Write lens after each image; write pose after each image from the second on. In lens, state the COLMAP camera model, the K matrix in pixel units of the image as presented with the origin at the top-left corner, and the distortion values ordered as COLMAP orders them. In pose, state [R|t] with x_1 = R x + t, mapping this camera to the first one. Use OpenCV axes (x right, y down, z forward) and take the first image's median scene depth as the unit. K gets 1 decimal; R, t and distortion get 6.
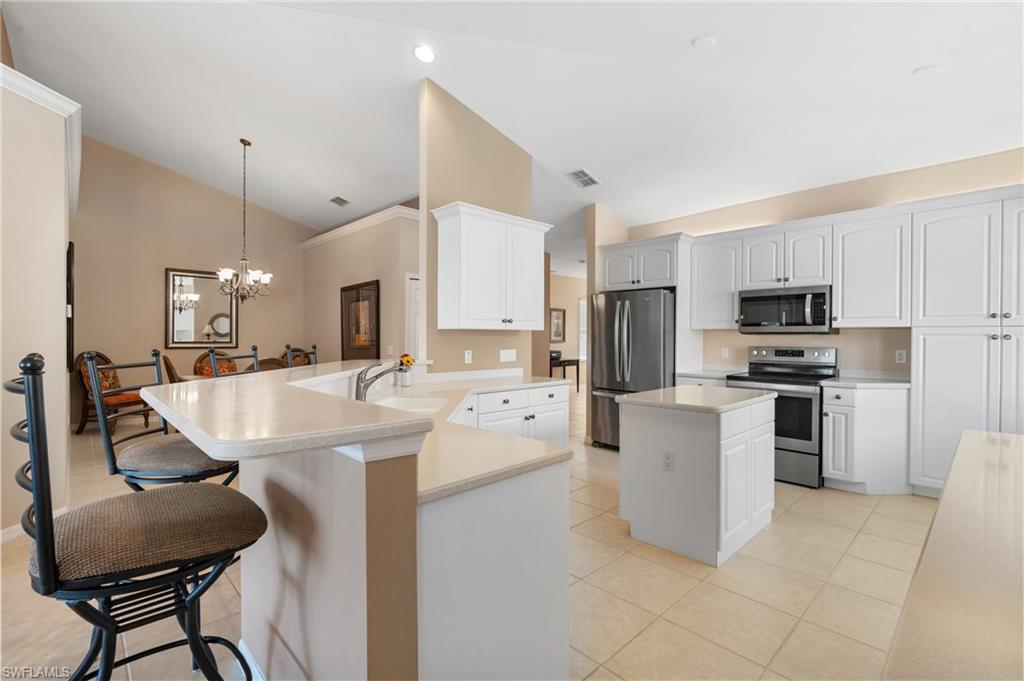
lens RADIAL K [[457.1, 0, 514.9], [0, 457.1, 342.6], [0, 0, 1]] dist [-0.008361, 0.000367]
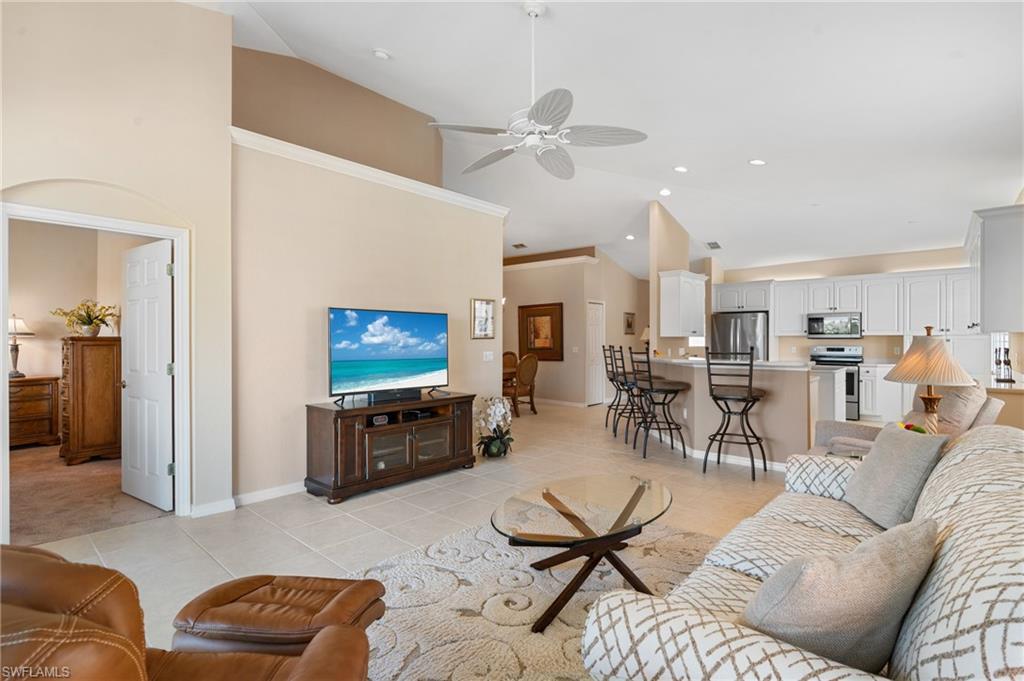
lens RADIAL K [[492.2, 0, 509.7], [0, 492.2, 339.3], [0, 0, 1]] dist [-0.000476, -0.000189]
pose [[0.996396, -0.002796, 0.084780, -0.851750], [0.003758, 0.999930, -0.011190, -0.000084], [-0.084742, 0.011468, 0.996337, -0.826673]]
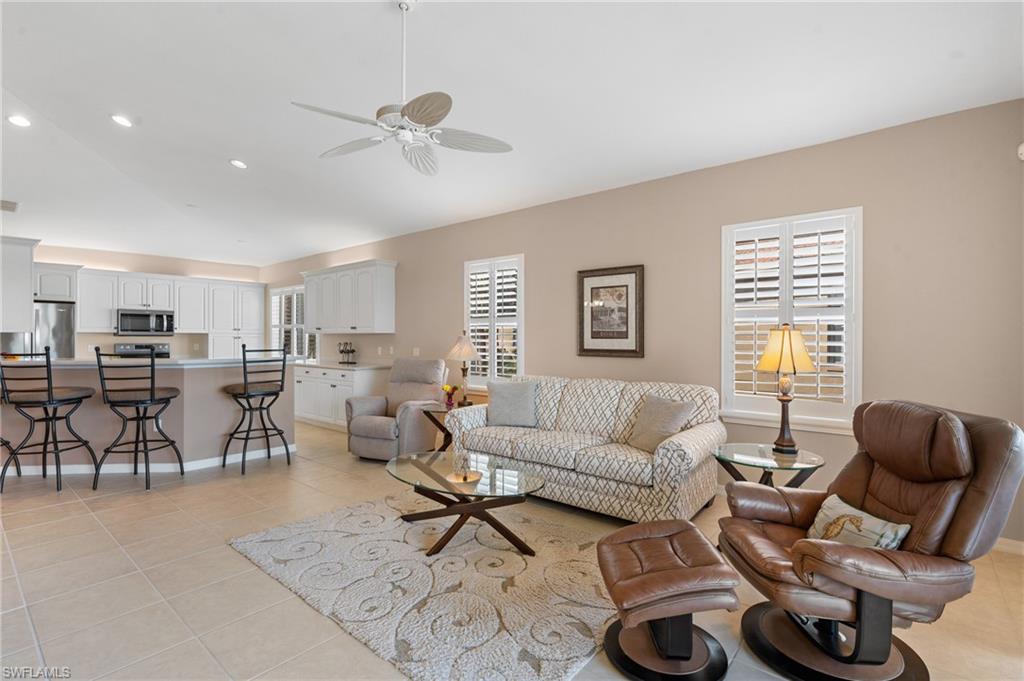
lens RADIAL K [[492.2, 0, 509.7], [0, 492.2, 339.3], [0, 0, 1]] dist [-0.000476, -0.000189]
pose [[-0.089880, -0.006272, 0.995933, -1.443840], [0.008940, 0.999935, 0.007104, -0.007482], [-0.995912, 0.009543, -0.089818, -0.236334]]
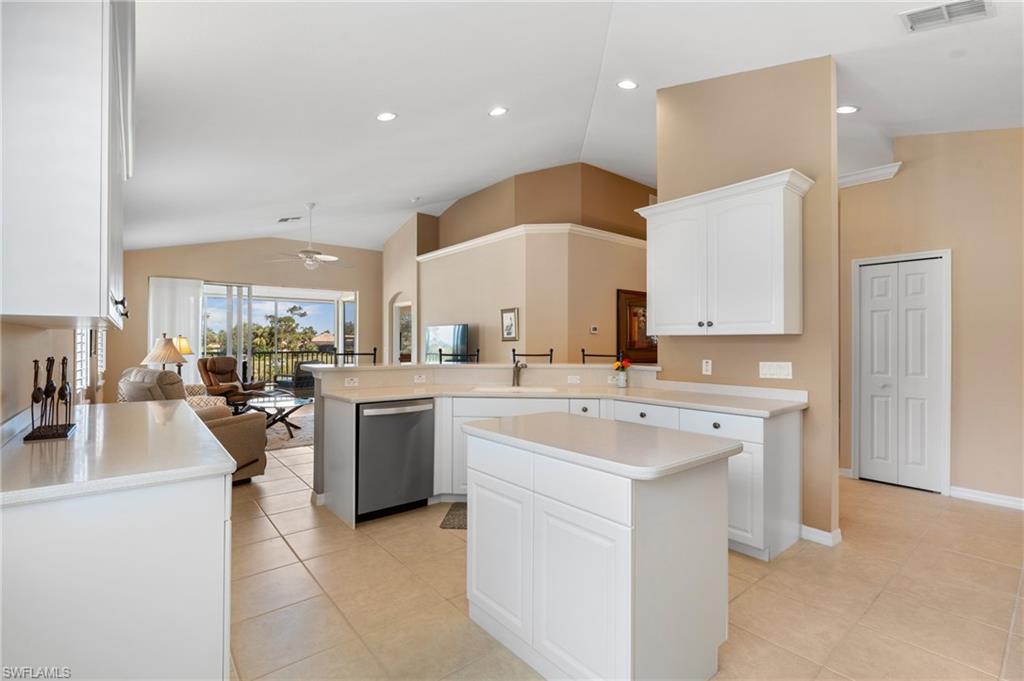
lens RADIAL K [[471.1, 0, 512.0], [0, 471.1, 340.5], [0, 0, 1]] dist [0.003075, 0.000524]
pose [[-0.081048, -0.007308, -0.996683, 0.759931], [-0.012462, 0.999902, -0.006318, -0.008180], [0.996632, 0.011908, -0.081131, 0.662089]]
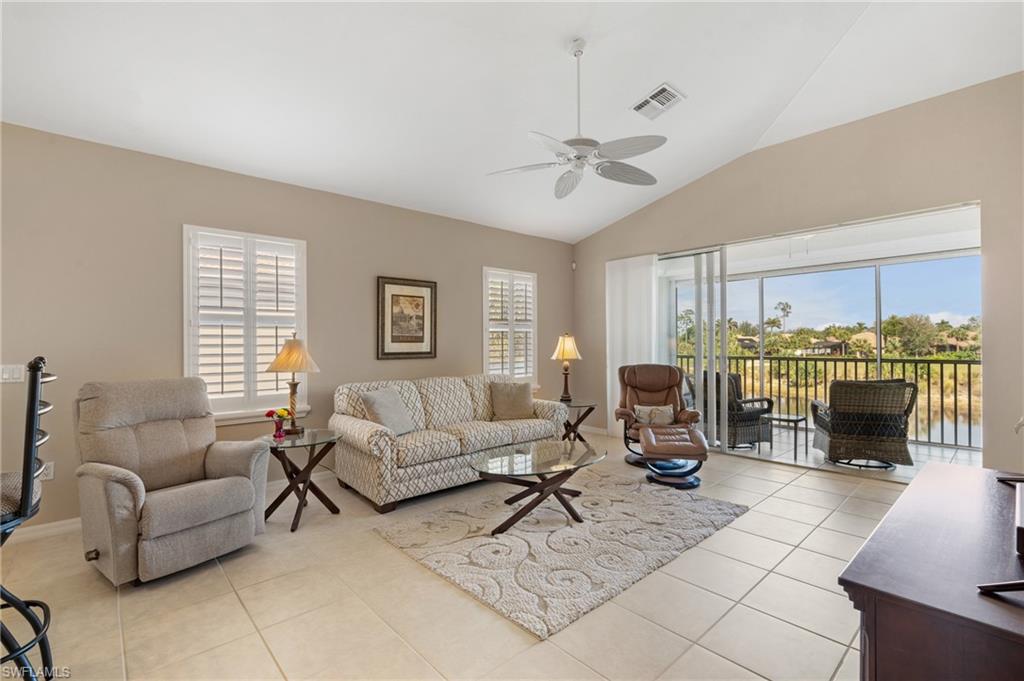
lens RADIAL K [[457.1, 0, 514.9], [0, 457.1, 342.6], [0, 0, 1]] dist [-0.008361, 0.000367]
pose [[-0.999601, -0.001841, 0.028202, -0.682028], [-0.001476, 0.999915, 0.012936, -0.013635], [-0.028223, 0.012889, -0.999519, 0.562442]]
